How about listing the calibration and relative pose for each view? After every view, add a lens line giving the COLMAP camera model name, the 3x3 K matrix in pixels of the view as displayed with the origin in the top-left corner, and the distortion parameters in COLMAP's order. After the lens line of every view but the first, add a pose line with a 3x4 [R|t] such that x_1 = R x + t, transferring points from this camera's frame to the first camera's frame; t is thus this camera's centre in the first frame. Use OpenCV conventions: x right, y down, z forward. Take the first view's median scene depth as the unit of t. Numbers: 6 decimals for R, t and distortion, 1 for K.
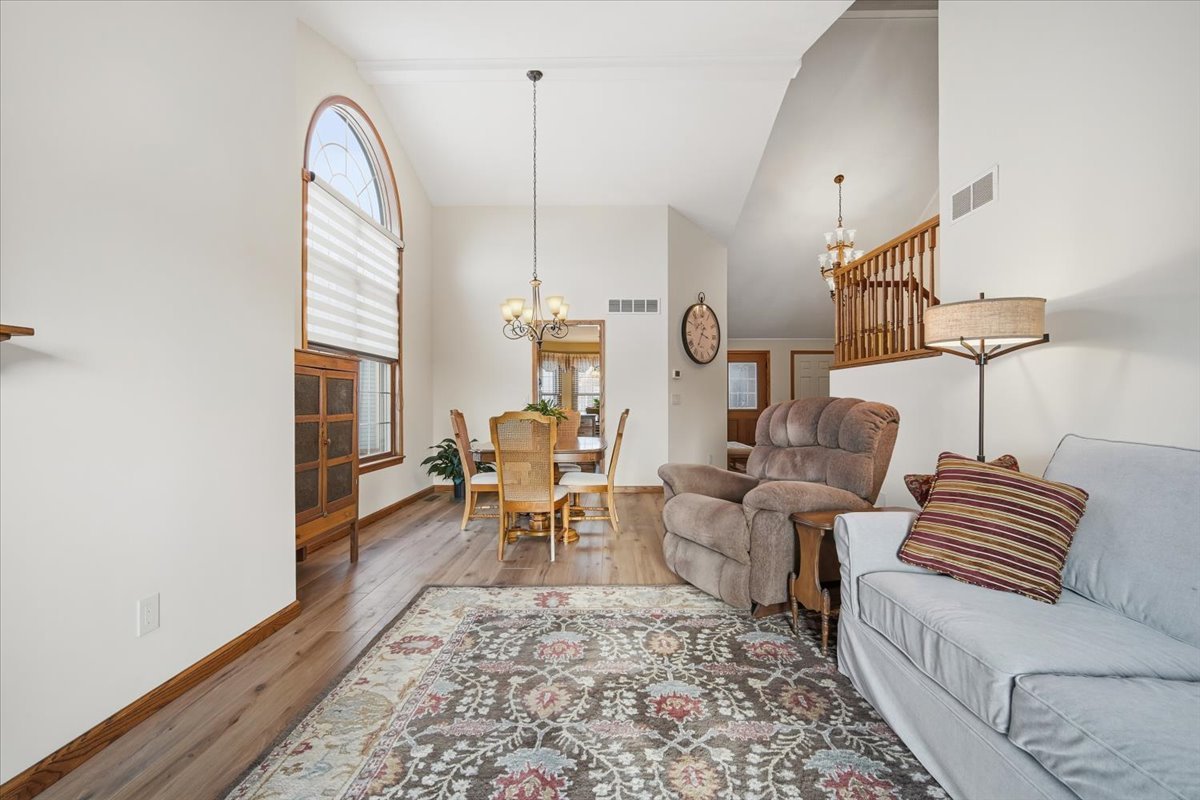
lens RADIAL K [[533.5, 0, 598.1], [0, 533.5, 404.0], [0, 0, 1]] dist [-0.014495, 0.005282]
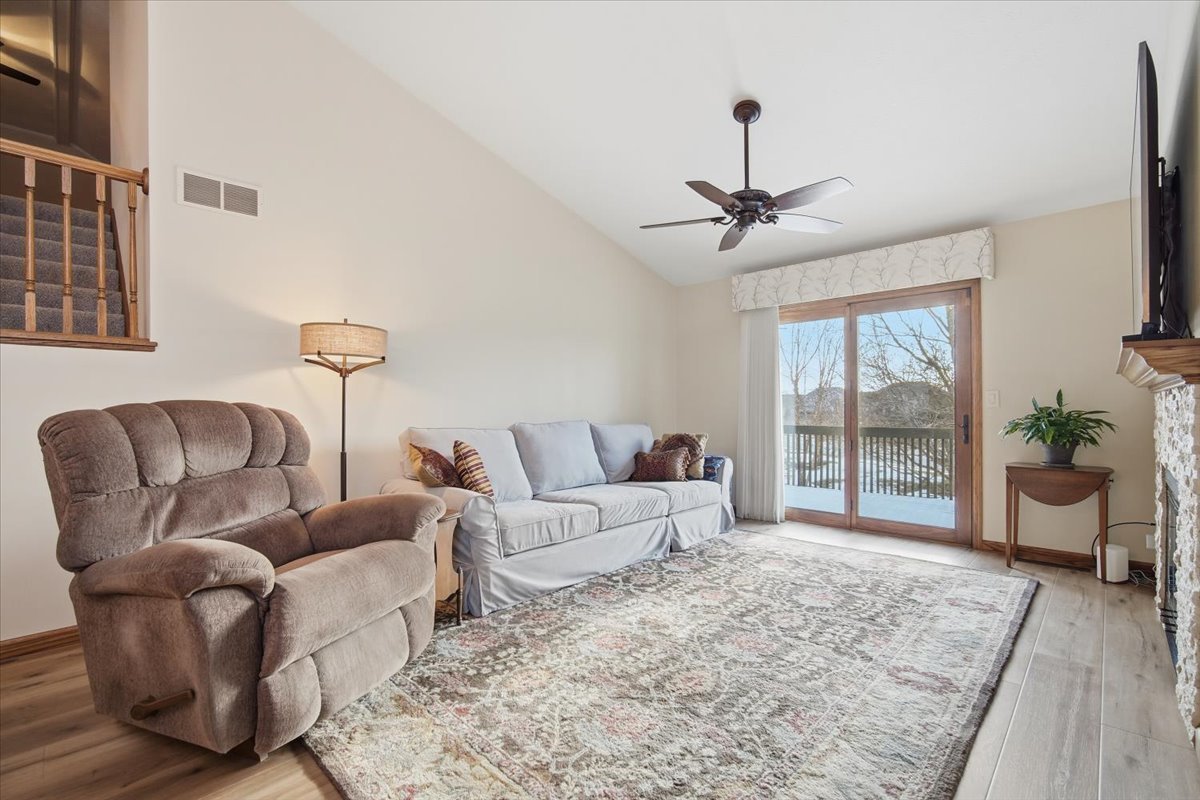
lens RADIAL K [[533.5, 0, 598.1], [0, 533.5, 404.0], [0, 0, 1]] dist [-0.014495, 0.005282]
pose [[-0.730973, 0.007884, 0.682361, -0.577243], [0.010318, 0.999947, -0.000501, -0.005762], [-0.682329, 0.006675, -0.731015, 1.596019]]
